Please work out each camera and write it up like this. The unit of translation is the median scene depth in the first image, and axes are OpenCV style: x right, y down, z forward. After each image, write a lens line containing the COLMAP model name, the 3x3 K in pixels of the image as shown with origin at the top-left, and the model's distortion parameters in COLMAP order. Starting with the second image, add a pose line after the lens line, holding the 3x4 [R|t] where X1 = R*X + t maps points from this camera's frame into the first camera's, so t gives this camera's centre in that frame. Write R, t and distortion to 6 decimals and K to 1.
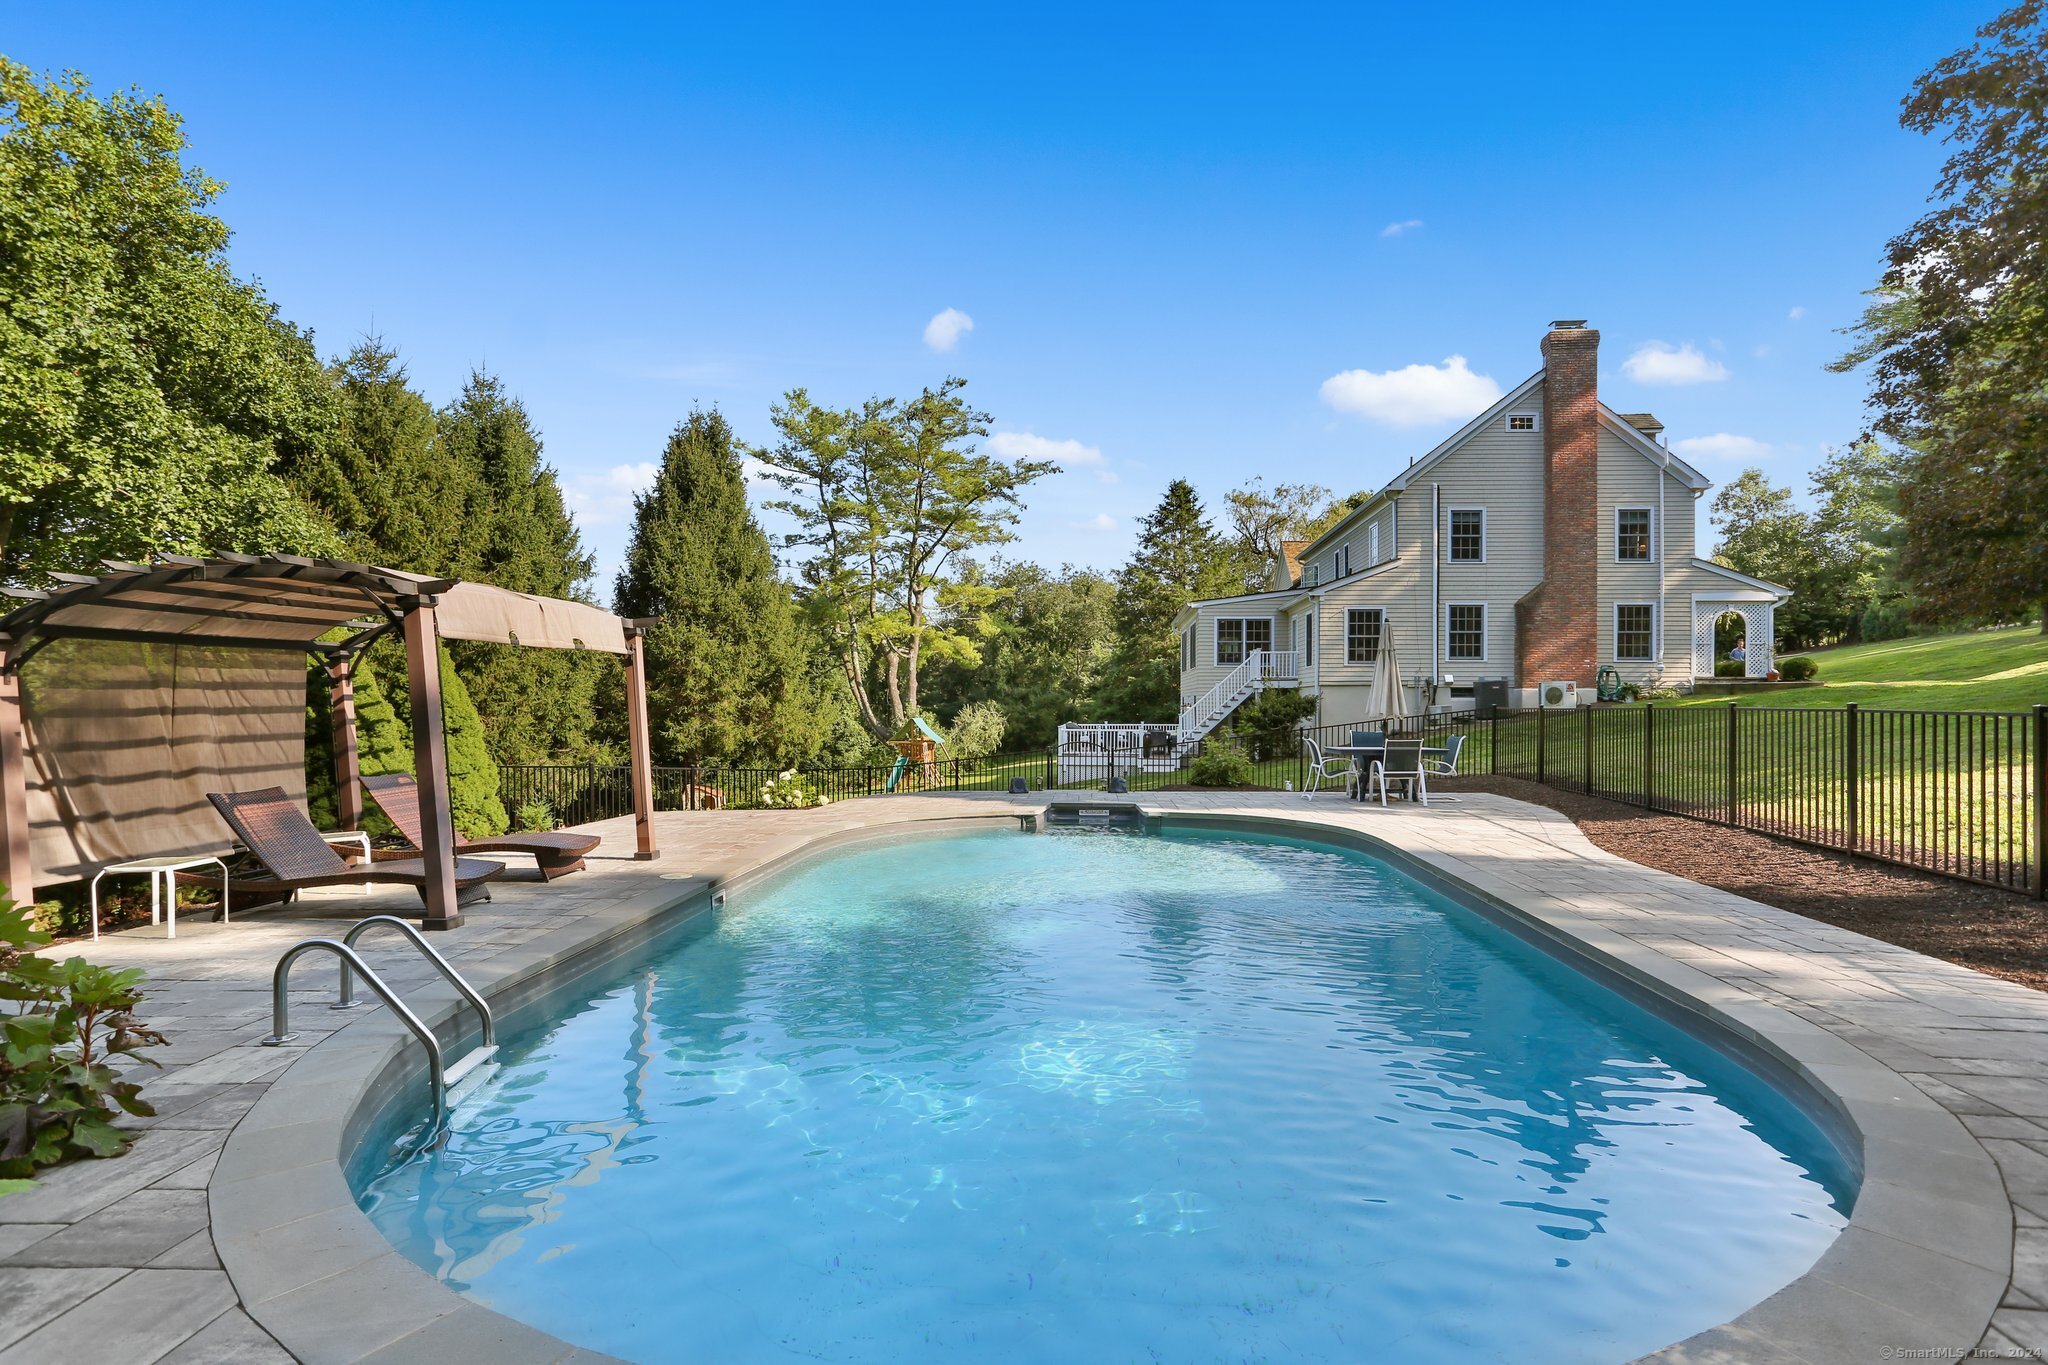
lens RADIAL K [[1022.3, 0, 1024.0], [0, 1022.3, 682.5], [0, 0, 1]] dist [-0.000329, -0.000060]
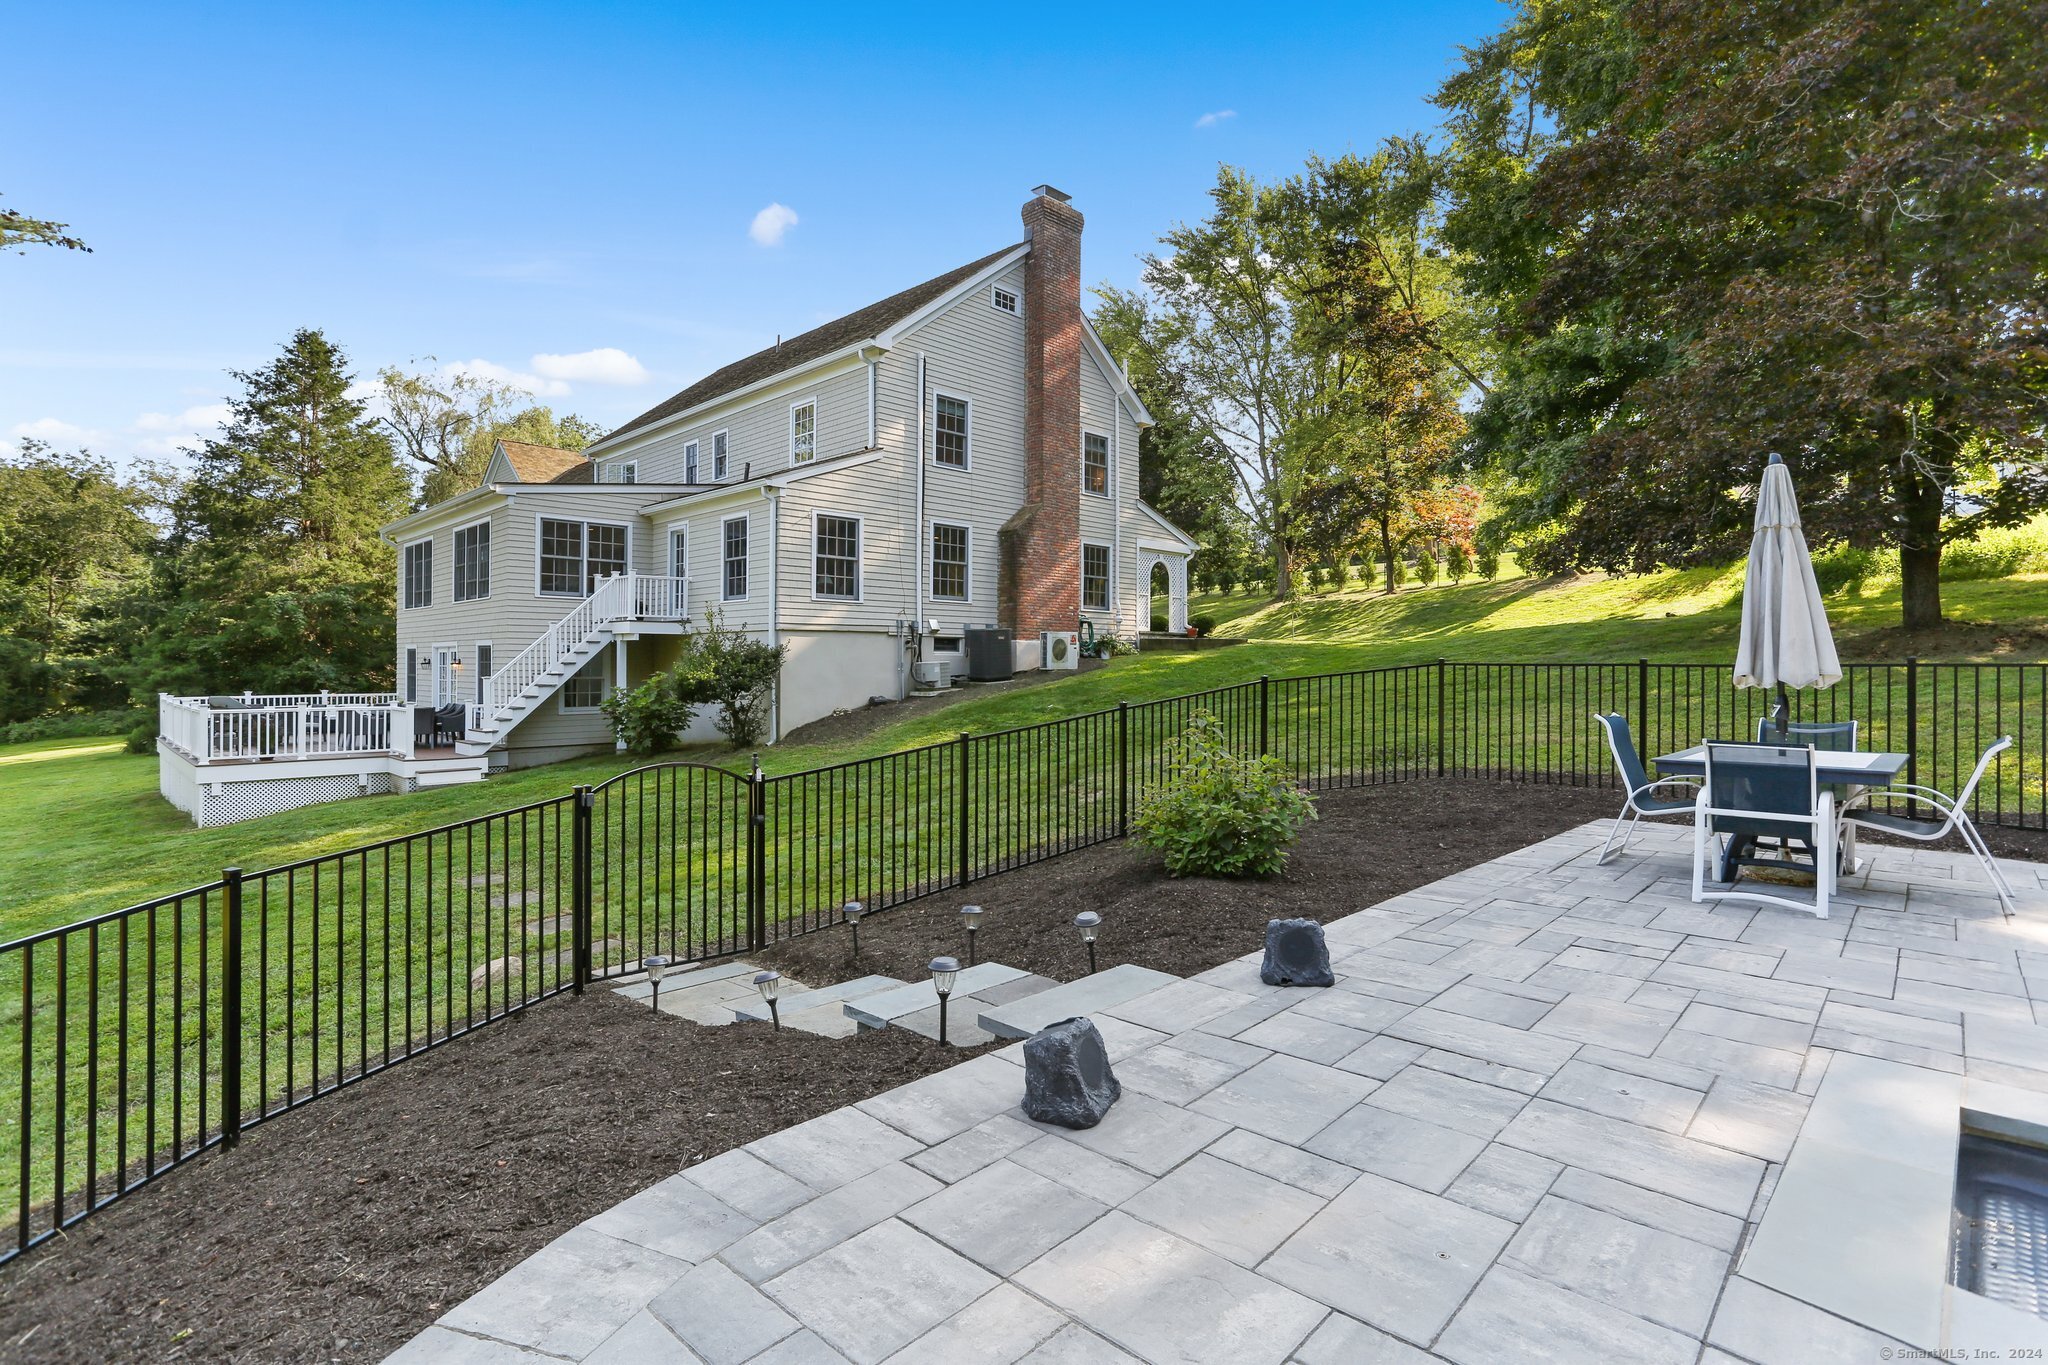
lens RADIAL K [[997.4, 0, 1019.0], [0, 997.4, 654.3], [0, 0, 1]] dist [-0.049215, 0.031542]
pose [[0.647269, 0.007185, 0.762228, -0.079204], [-0.016025, 0.999863, 0.004183, 0.012594], [-0.762093, -0.014923, 0.647295, 0.473778]]
